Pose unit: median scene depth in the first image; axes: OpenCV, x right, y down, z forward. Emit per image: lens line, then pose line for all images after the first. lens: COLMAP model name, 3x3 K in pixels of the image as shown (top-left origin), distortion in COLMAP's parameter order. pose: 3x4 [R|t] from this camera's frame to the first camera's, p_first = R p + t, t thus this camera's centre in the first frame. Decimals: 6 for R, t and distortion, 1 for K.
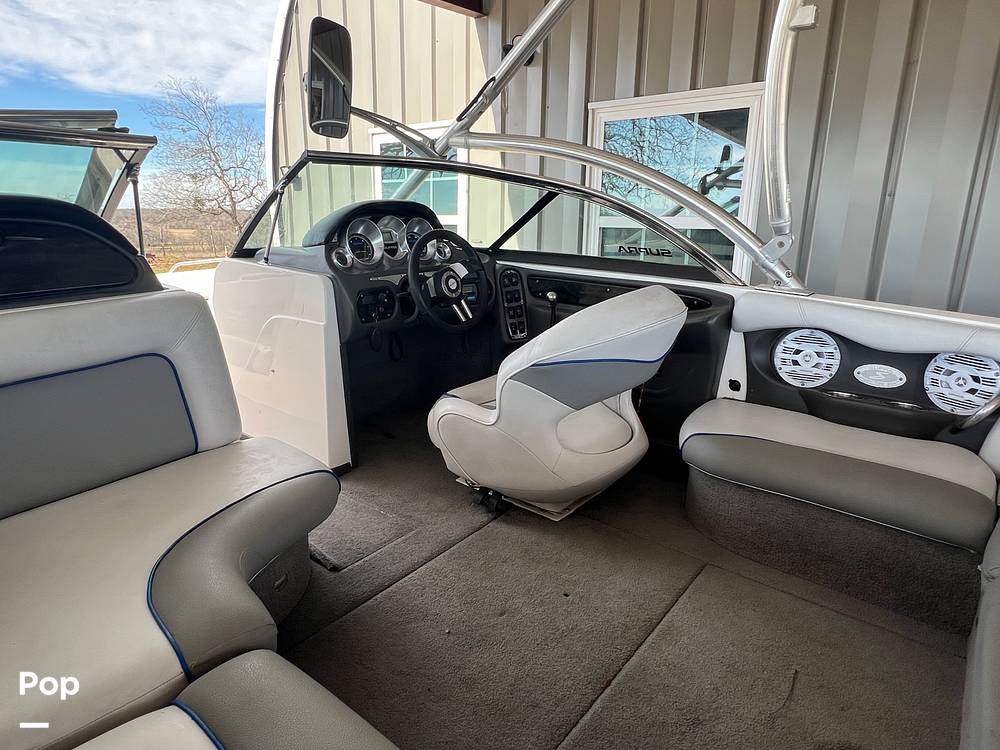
lens RADIAL K [[590.4, 0, 496.1], [0, 590.4, 374.8], [0, 0, 1]] dist [-0.001952, -0.002488]
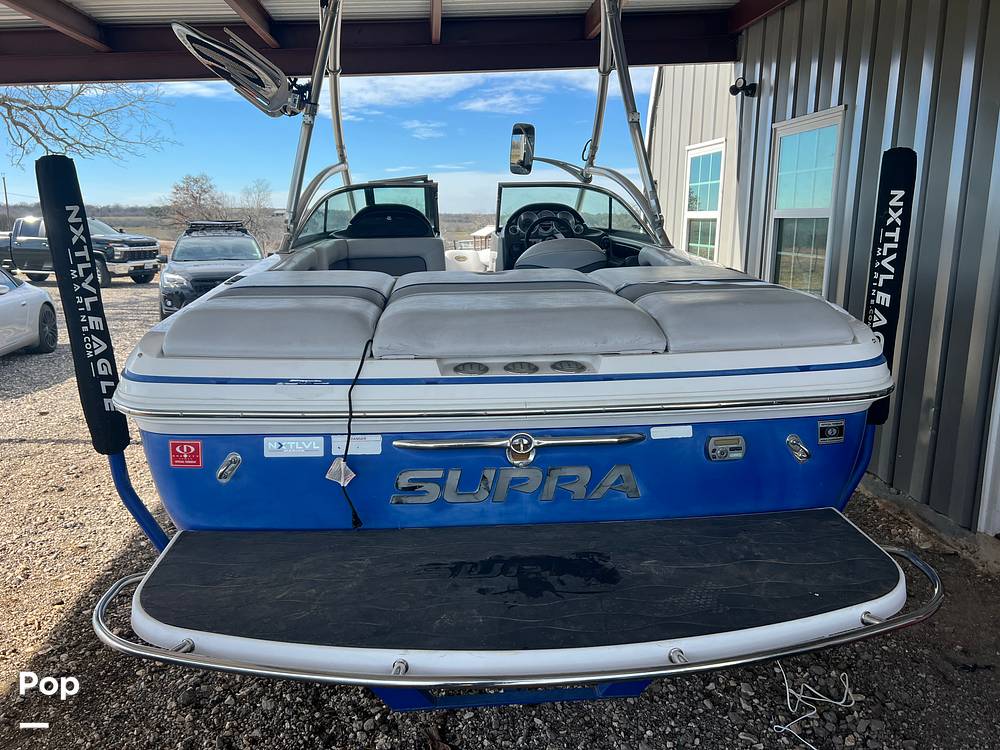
lens RADIAL K [[755.4, 0, 500.0], [0, 755.4, 375.0], [0, 0, 1]] dist [0.058312, -0.053784]
pose [[0.686273, 0.141943, -0.713359, 1.958359], [-0.188093, 0.982045, 0.014454, 0.330633], [0.702602, 0.124259, 0.700650, -1.027202]]
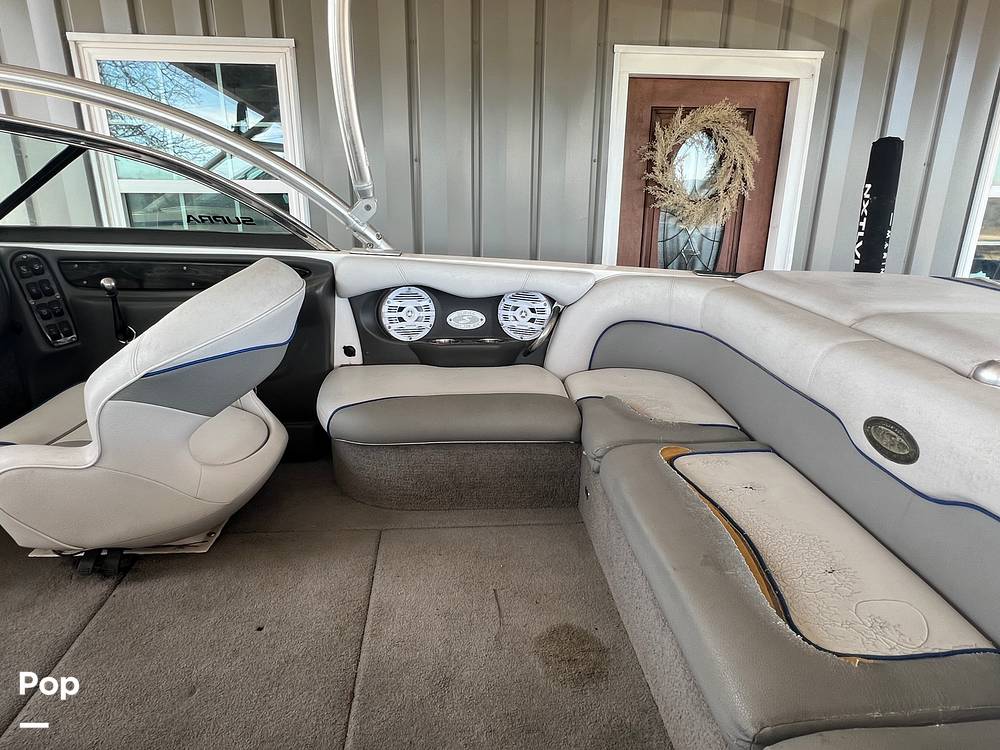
lens RADIAL K [[590.4, 0, 496.1], [0, 590.4, 374.8], [0, 0, 1]] dist [-0.001952, -0.002488]
pose [[0.718356, -0.216686, 0.661068, -0.095648], [0.177503, 0.975892, 0.126994, -0.028064], [-0.672649, 0.026114, 0.739501, 0.098789]]
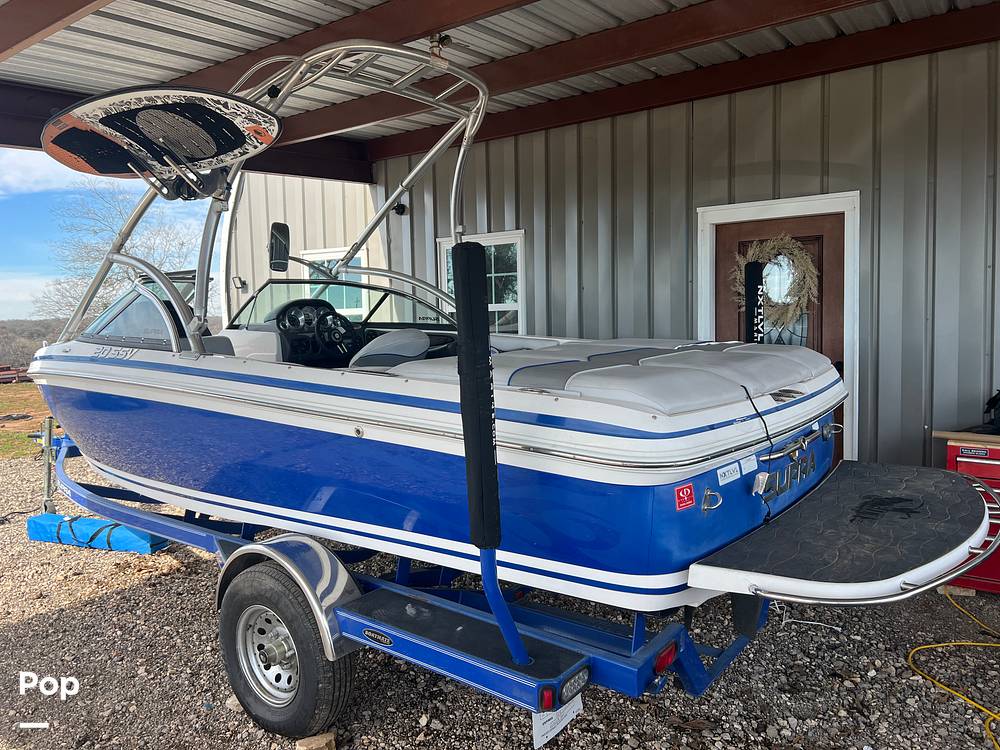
lens RADIAL K [[755.4, 0, 500.0], [0, 755.4, 375.0], [0, 0, 1]] dist [0.058312, -0.053784]
pose [[0.998652, -0.034874, 0.038453, 0.455232], [0.041369, 0.982116, -0.183676, 0.575568], [-0.031360, 0.185019, 0.982234, -1.890655]]
